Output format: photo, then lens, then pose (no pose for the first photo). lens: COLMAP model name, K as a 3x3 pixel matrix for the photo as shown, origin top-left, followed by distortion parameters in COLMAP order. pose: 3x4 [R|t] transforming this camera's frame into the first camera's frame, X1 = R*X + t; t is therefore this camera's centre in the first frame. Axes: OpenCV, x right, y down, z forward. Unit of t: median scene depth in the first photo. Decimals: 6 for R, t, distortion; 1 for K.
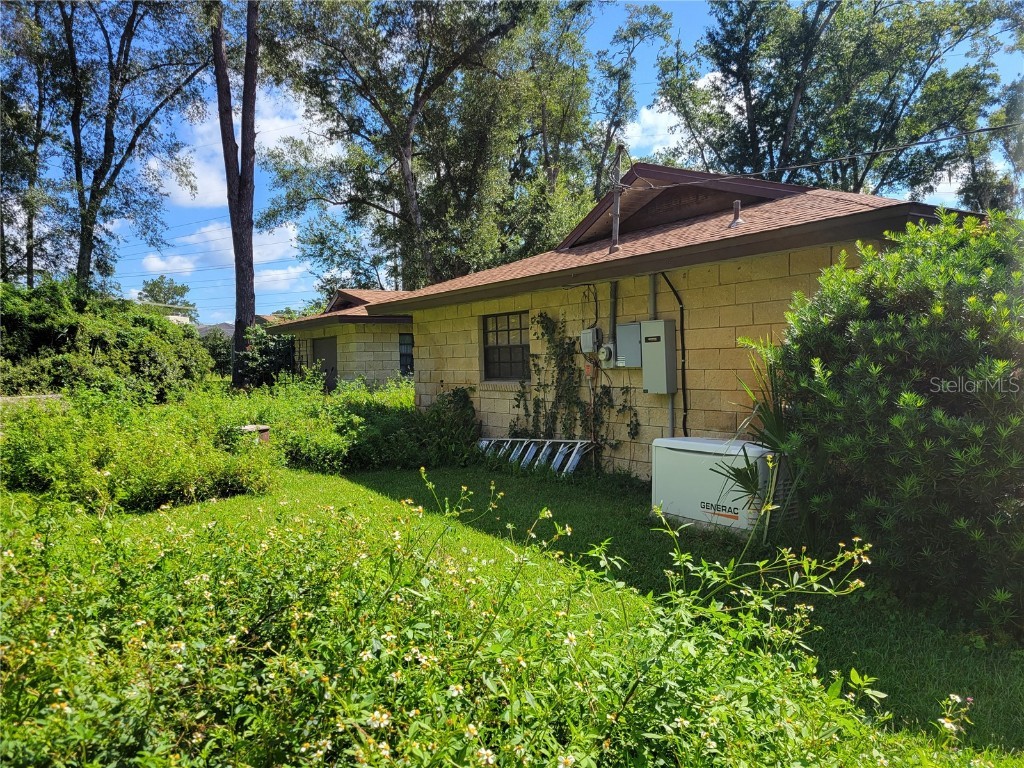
lens RADIAL K [[780.2, 0, 508.0], [0, 780.2, 402.5], [0, 0, 1]] dist [0.056168, -0.039313]
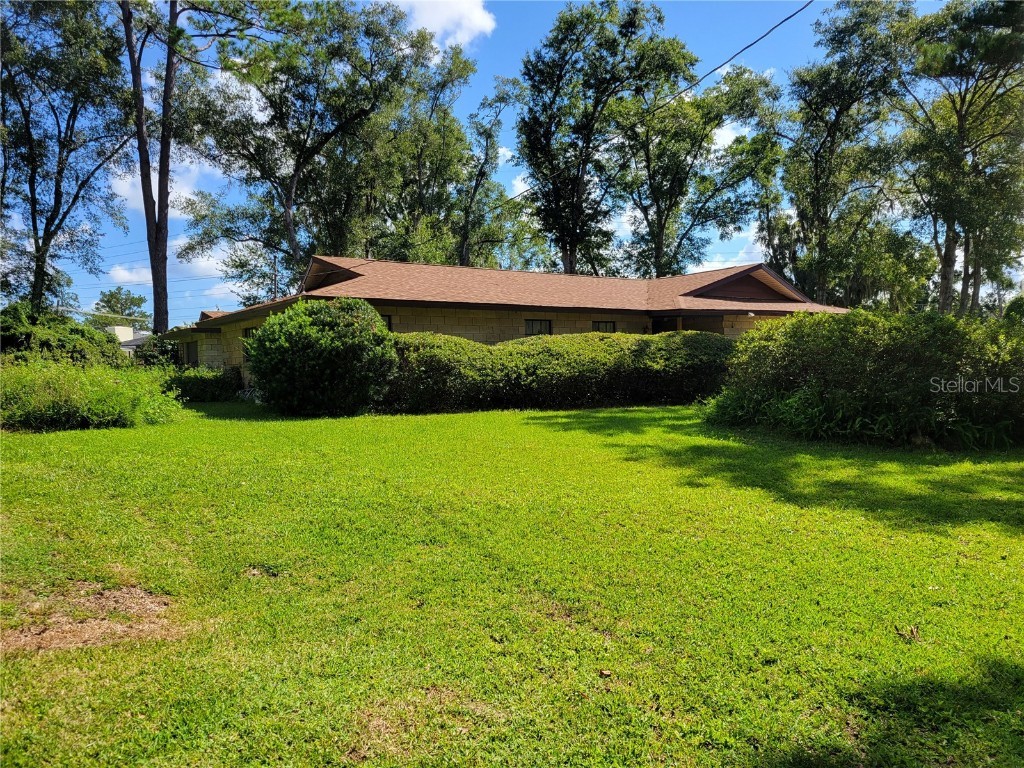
lens RADIAL K [[780.2, 0, 508.0], [0, 780.2, 402.5], [0, 0, 1]] dist [0.056168, -0.039313]
pose [[0.999124, 0.000212, 0.041843, 0.191477], [0.000424, 0.999885, -0.015192, 0.036634], [-0.041841, 0.015197, 0.999009, -0.347777]]
